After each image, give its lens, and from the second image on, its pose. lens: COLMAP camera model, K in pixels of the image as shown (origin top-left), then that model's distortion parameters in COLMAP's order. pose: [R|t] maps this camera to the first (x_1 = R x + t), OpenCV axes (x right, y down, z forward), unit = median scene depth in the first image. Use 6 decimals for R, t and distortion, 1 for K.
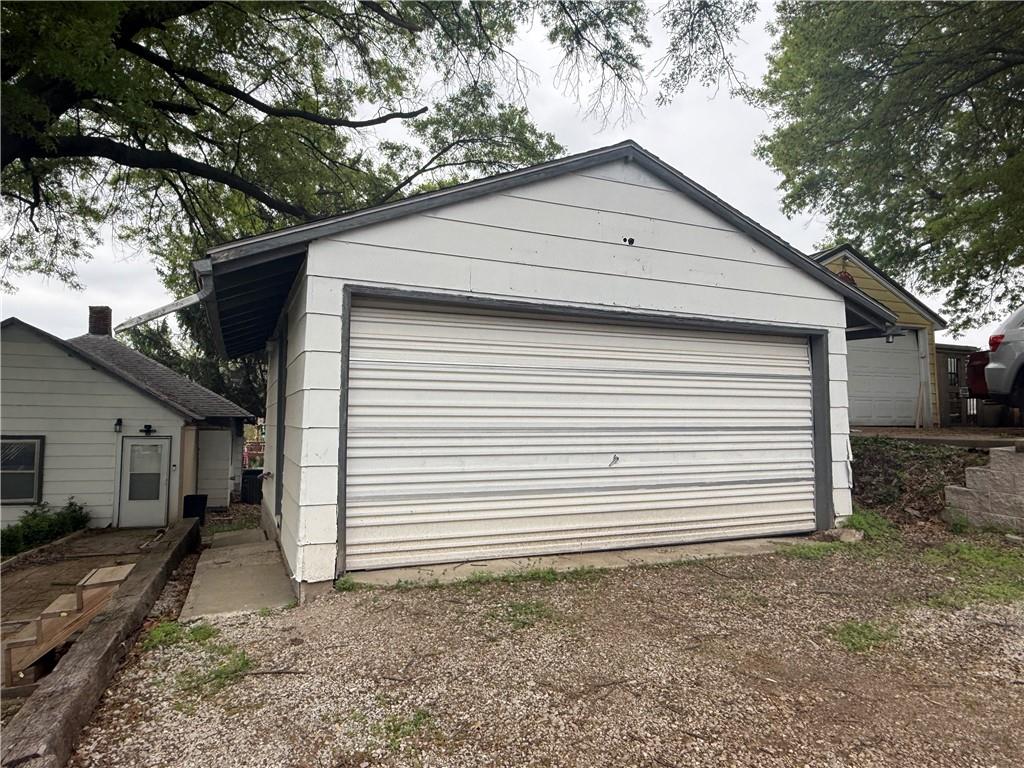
lens RADIAL K [[657.8, 0, 512.0], [0, 657.8, 384.0], [0, 0, 1]] dist [0.001820, 0.002433]
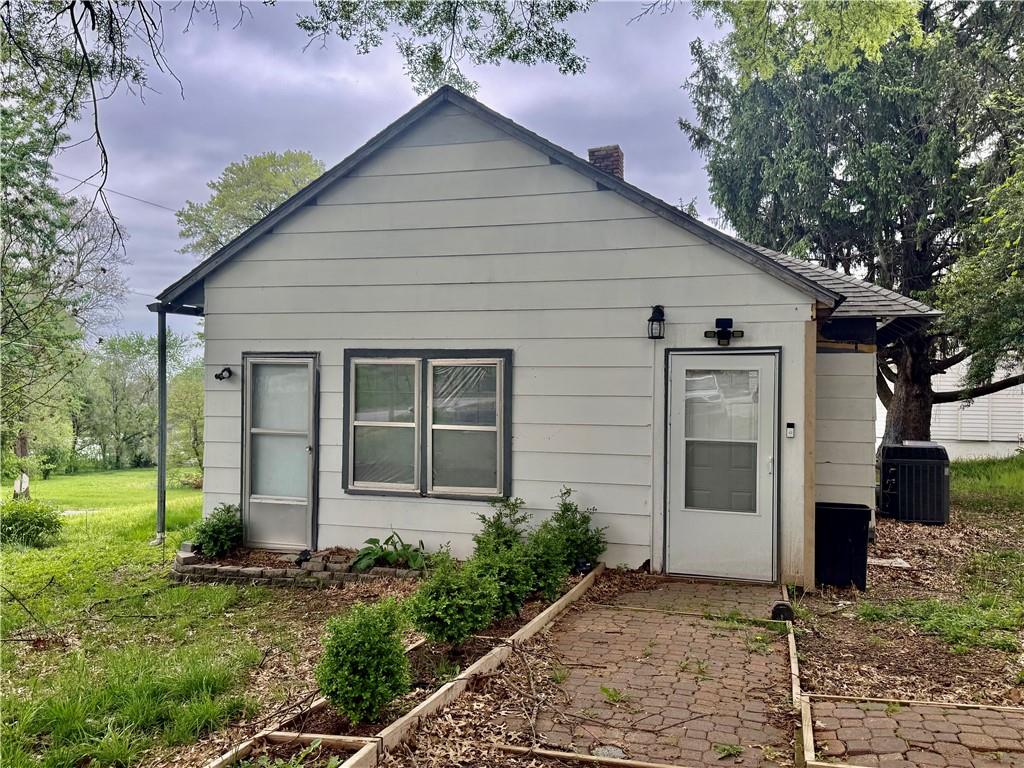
lens RADIAL K [[827.3, 0, 512.0], [0, 827.3, 384.0], [0, 0, 1]] dist [0.097653, -0.000361]
pose [[0.783980, -0.006973, -0.620747, -0.365089], [0.037159, 0.998671, 0.035712, 0.082610], [0.619673, -0.051064, 0.783197, 0.565280]]
